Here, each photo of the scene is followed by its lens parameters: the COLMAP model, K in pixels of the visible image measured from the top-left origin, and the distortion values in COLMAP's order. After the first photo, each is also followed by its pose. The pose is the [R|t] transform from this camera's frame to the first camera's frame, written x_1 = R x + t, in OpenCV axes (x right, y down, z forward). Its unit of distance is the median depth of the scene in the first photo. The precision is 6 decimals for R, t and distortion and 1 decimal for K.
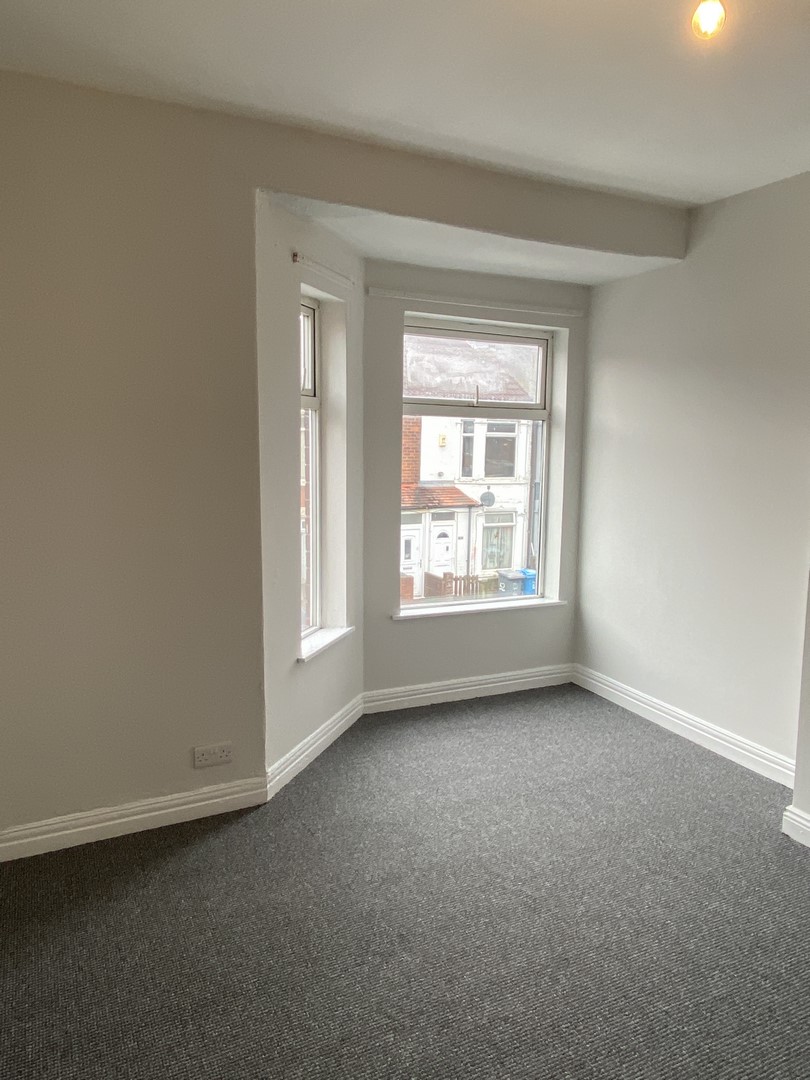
lens RADIAL K [[729.9, 0, 405.5], [0, 729.9, 543.9], [0, 0, 1]] dist [0.109654, -0.000390]
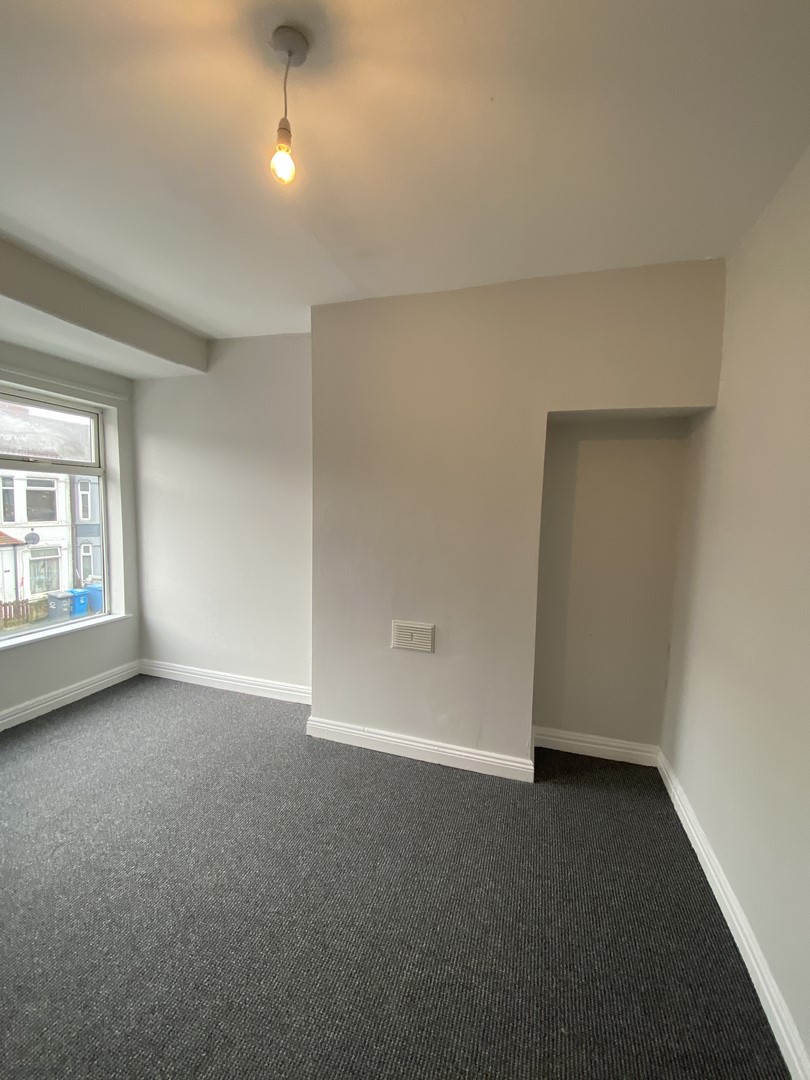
lens RADIAL K [[441.5, 0, 400.2], [0, 441.5, 538.0], [0, 0, 1]] dist [-0.000548, -0.006701]
pose [[0.687712, -0.063659, 0.723187, -0.014111], [0.093739, 0.995596, -0.001504, -0.012379], [-0.719907, 0.068825, 0.690650, 0.114377]]
